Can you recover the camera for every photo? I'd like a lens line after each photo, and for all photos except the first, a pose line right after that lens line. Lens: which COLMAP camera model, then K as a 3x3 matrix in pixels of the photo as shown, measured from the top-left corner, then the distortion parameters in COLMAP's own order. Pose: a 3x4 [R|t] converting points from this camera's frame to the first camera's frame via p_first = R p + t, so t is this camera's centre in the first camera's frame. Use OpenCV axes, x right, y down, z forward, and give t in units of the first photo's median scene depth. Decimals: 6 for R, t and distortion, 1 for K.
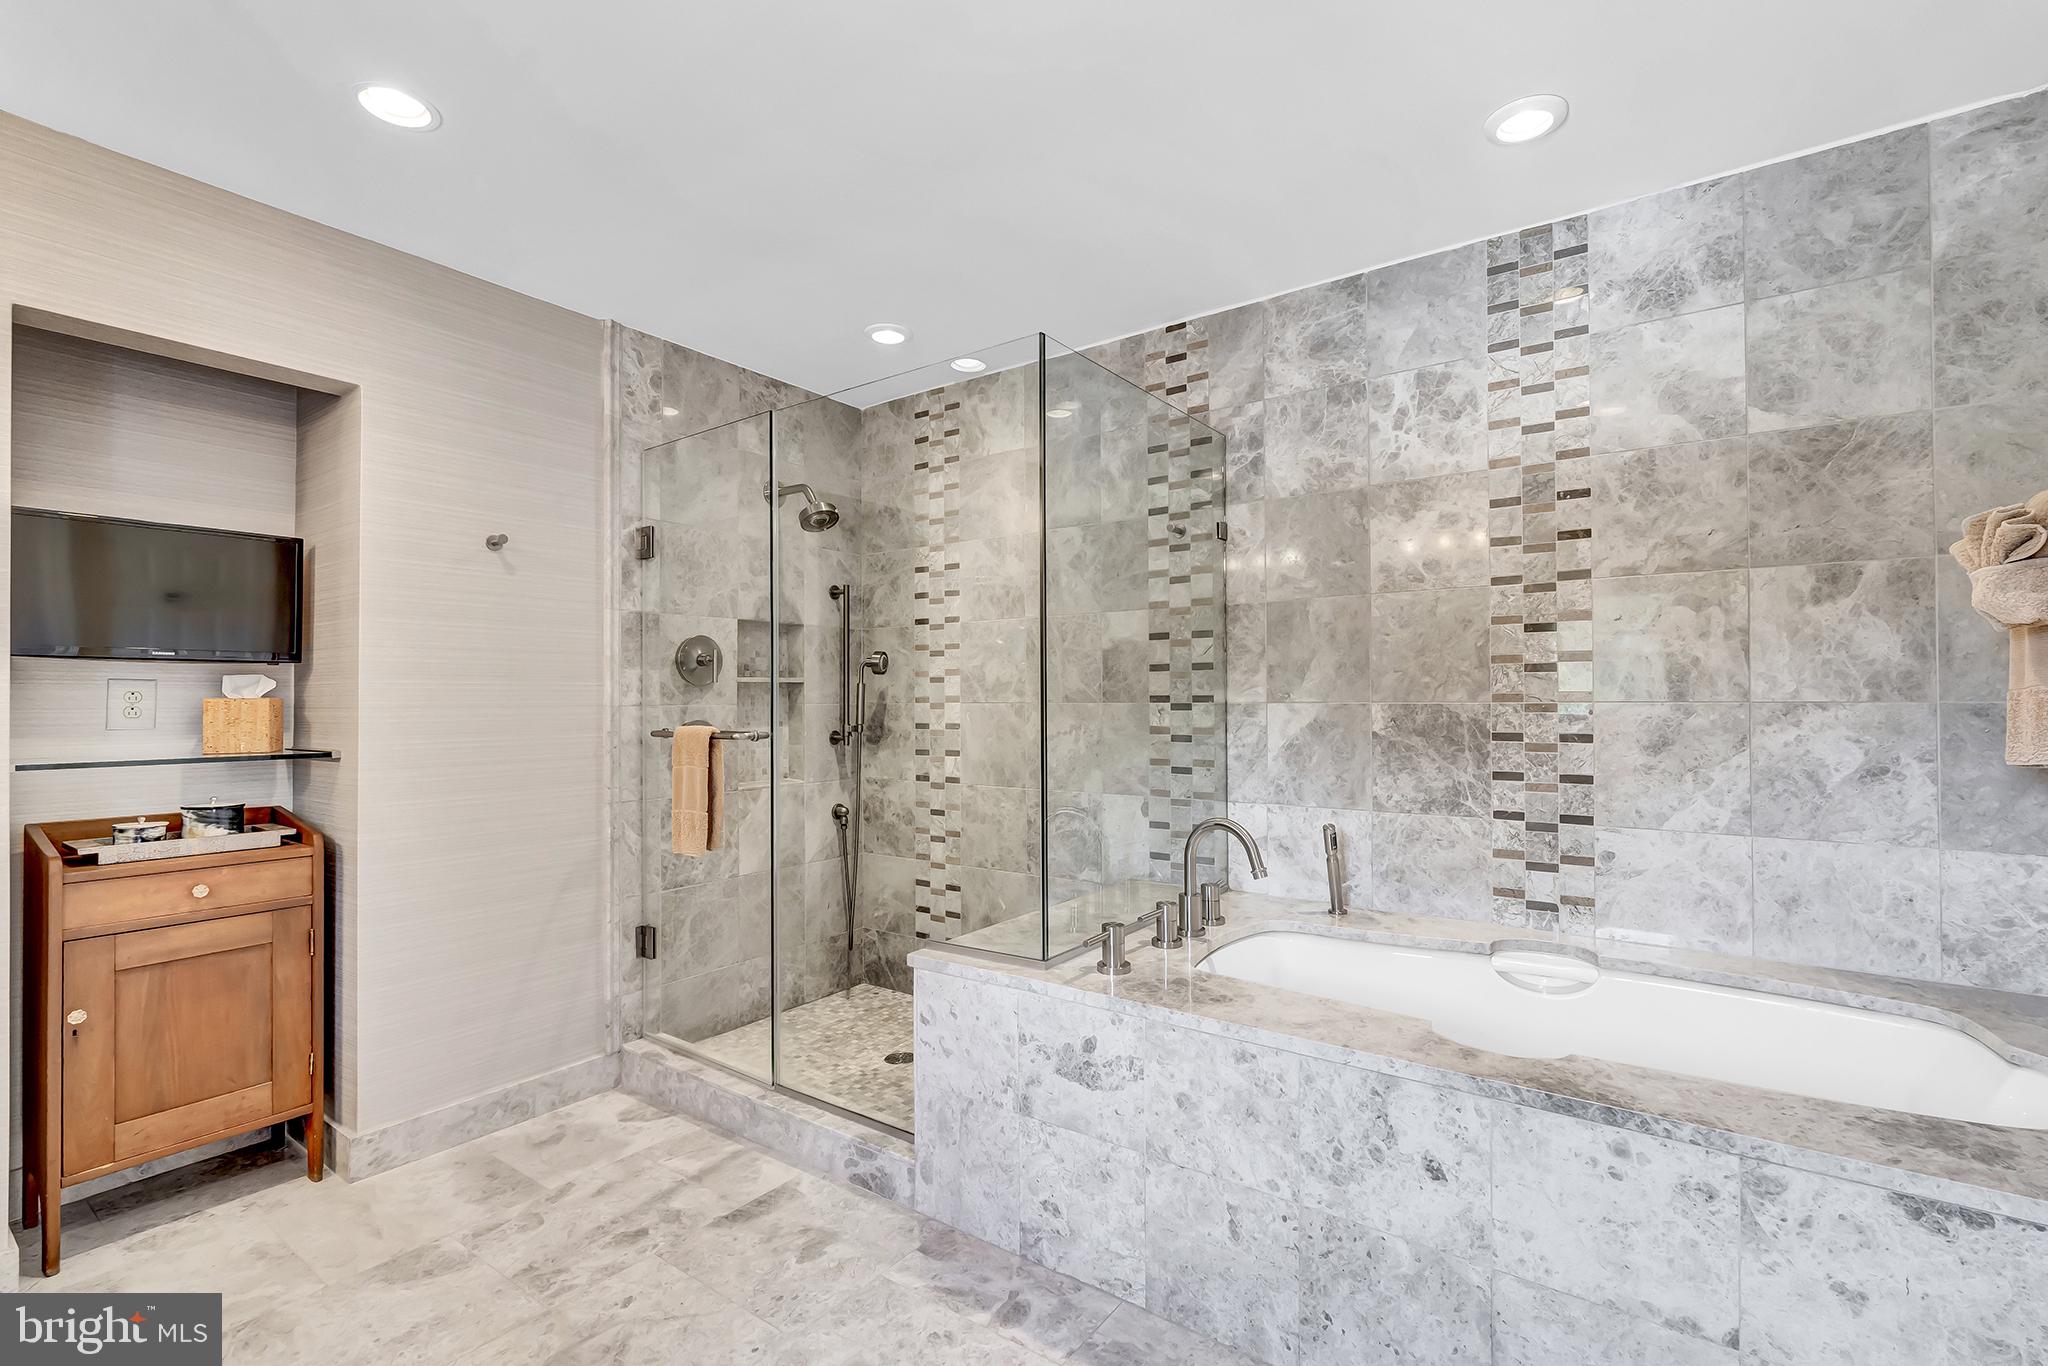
lens RADIAL K [[926.3, 0, 1015.8], [0, 926.3, 688.2], [0, 0, 1]] dist [-0.000843, 0.000501]
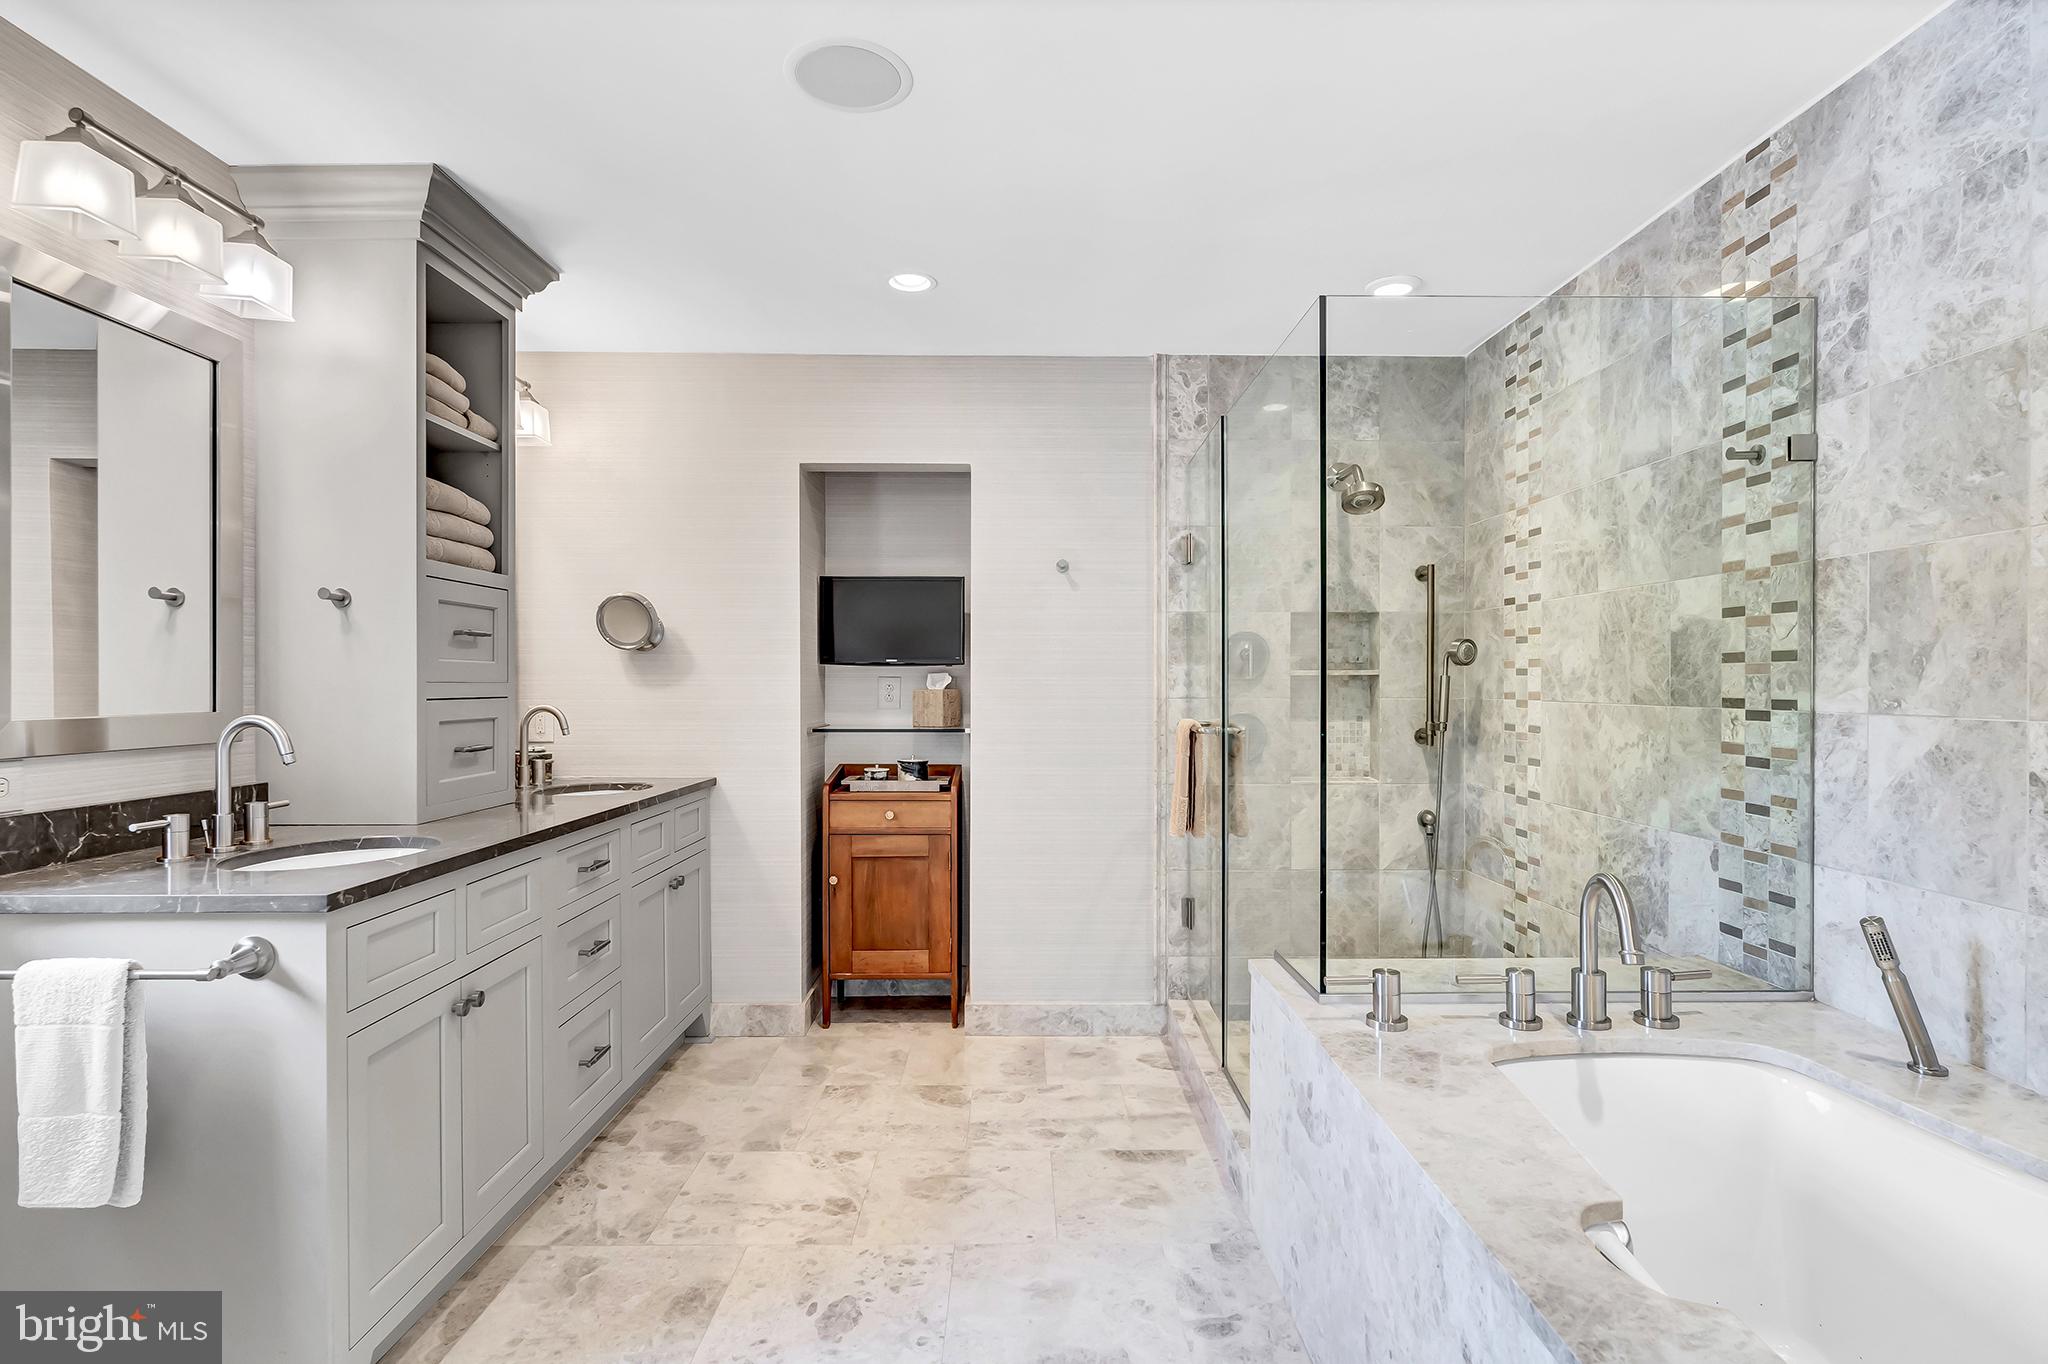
lens RADIAL K [[1033.9, 0, 1023.3], [0, 1033.9, 688.6], [0, 0, 1]] dist [0.000428, 0.000683]
pose [[0.588842, 0.012079, -0.808158, 0.477366], [0.006248, 0.999790, 0.019495, -0.017907], [0.808224, -0.016529, 0.588644, 0.124274]]
